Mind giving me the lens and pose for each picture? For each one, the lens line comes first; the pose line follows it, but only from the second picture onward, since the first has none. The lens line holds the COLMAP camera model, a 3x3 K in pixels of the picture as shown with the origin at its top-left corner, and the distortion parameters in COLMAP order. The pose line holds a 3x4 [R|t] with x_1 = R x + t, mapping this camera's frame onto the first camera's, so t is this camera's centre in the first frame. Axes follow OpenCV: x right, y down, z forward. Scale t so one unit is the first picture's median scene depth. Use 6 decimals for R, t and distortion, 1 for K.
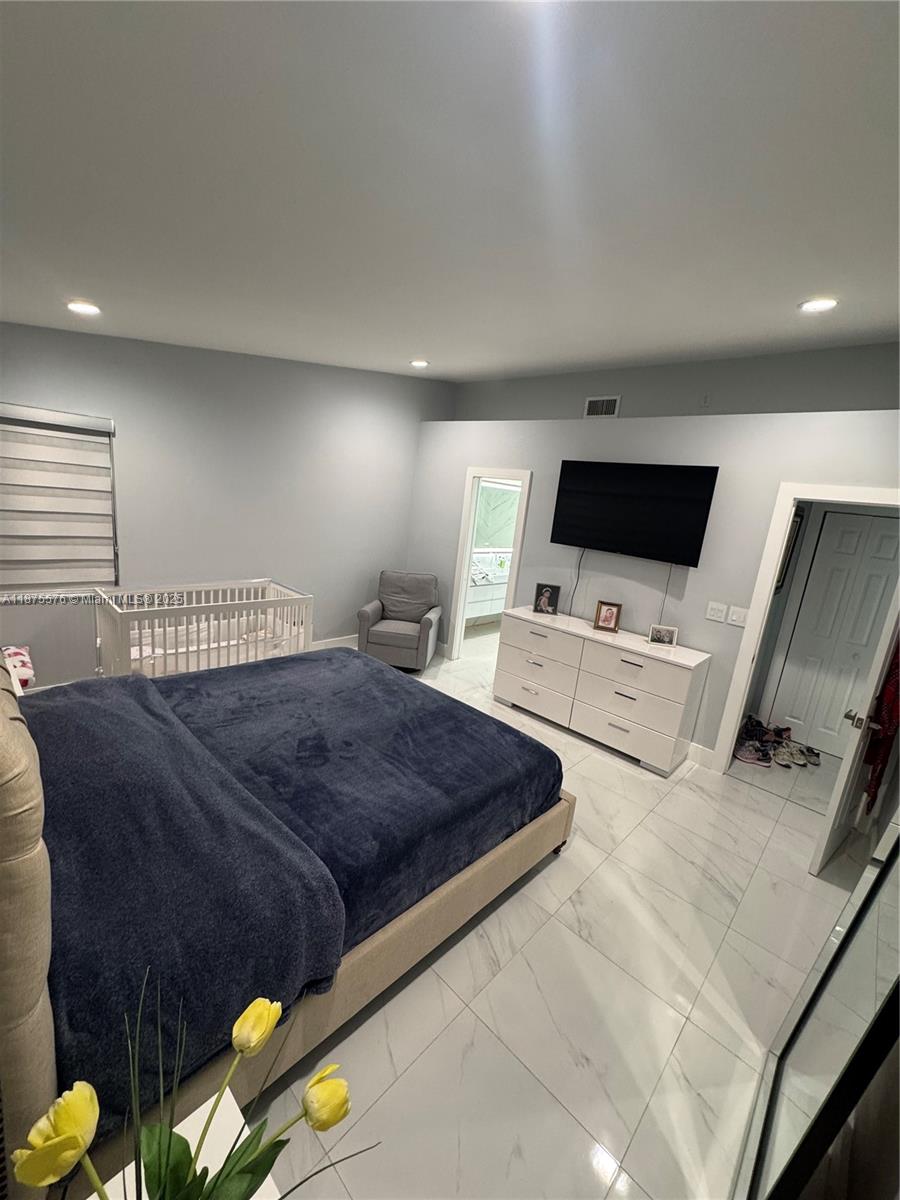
lens RADIAL K [[478.6, 0, 451.7], [0, 478.6, 598.6], [0, 0, 1]] dist [-0.002726, 0.000579]
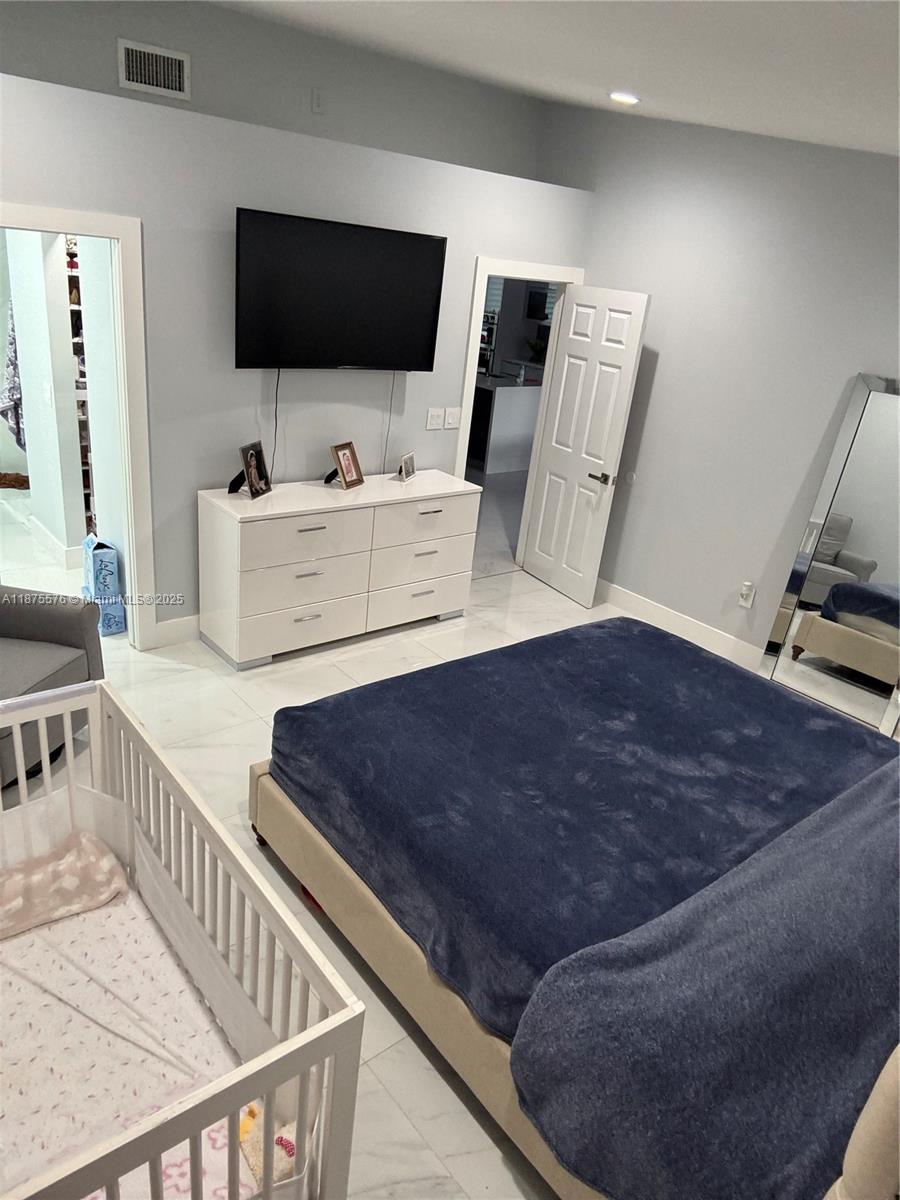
lens RADIAL K [[809.2, 0, 450.0], [0, 809.2, 600.0], [0, 0, 1]] dist [0.088505, -0.109886]
pose [[0.132218, -0.465535, 0.875098, -0.769314], [0.120866, 0.883832, 0.451920, -0.301920], [-0.983824, 0.046018, 0.173126, 0.660470]]
